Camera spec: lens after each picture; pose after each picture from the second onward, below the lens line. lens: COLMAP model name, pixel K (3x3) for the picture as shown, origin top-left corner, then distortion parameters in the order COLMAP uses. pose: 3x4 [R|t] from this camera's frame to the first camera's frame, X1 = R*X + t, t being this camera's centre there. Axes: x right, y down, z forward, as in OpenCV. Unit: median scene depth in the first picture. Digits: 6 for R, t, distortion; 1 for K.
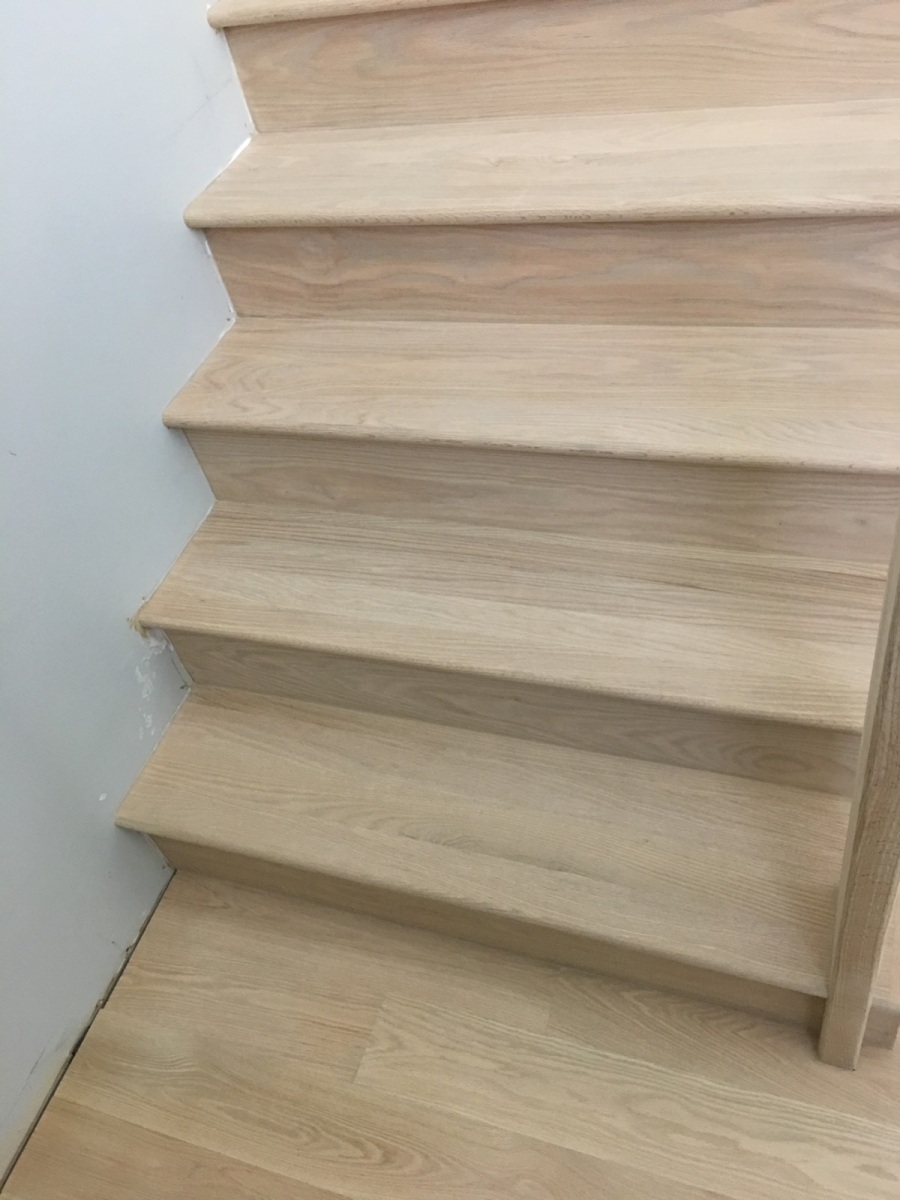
lens RADIAL K [[1017.8, 0, 450.0], [0, 1017.8, 600.0], [0, 0, 1]] dist [0.069676, -0.088957]
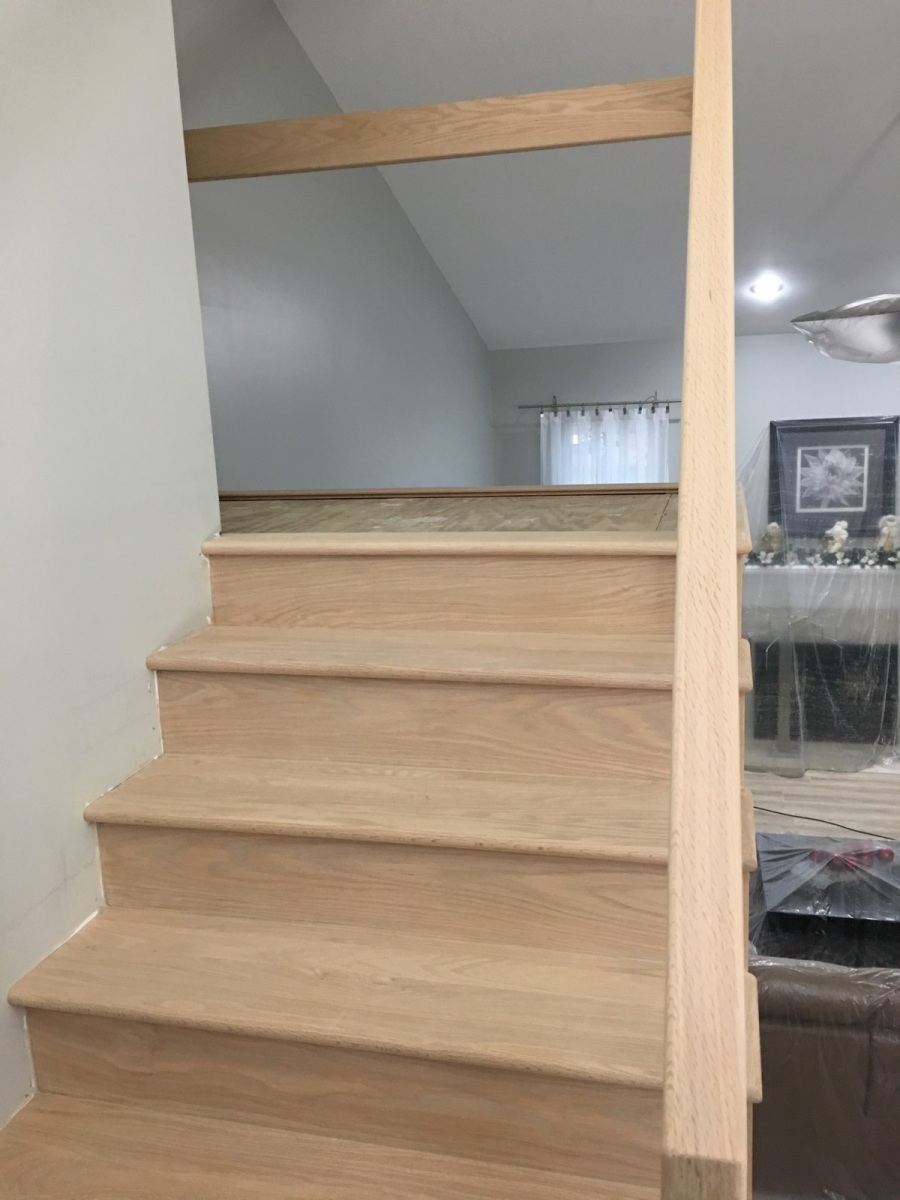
lens RADIAL K [[1016.4, 0, 459.1], [0, 1016.4, 599.2], [0, 0, 1]] dist [0.070099, -0.094324]
pose [[0.984951, 0.131925, 0.111653, 0.014455], [-0.043987, 0.816099, -0.576235, -0.126237], [-0.167140, 0.562653, 0.809621, -0.116484]]
